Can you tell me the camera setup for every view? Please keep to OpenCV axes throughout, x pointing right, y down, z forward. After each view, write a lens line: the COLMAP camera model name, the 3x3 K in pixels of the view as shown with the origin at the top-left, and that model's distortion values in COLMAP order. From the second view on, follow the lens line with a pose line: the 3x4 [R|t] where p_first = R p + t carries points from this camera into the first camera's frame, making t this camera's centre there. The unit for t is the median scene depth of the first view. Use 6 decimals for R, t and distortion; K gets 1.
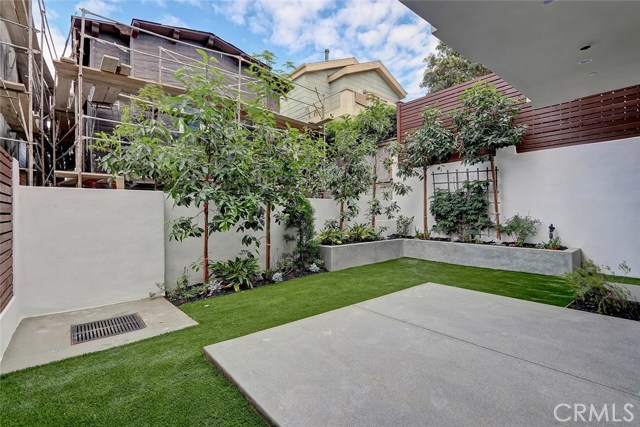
lens RADIAL K [[297.0, 0, 313.3], [0, 297.0, 220.7], [0, 0, 1]] dist [-0.000999, -0.000251]
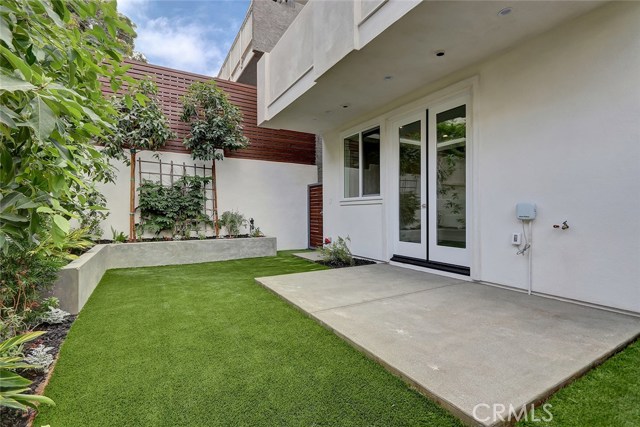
lens RADIAL K [[291.5, 0, 320.0], [0, 291.5, 213.5], [0, 0, 1]] dist [-0.001053, -0.000280]
pose [[0.159815, 0.002120, 0.987145, -0.357147], [0.028639, 0.999567, -0.006783, 0.008183], [-0.986731, 0.029355, 0.159685, 0.452691]]
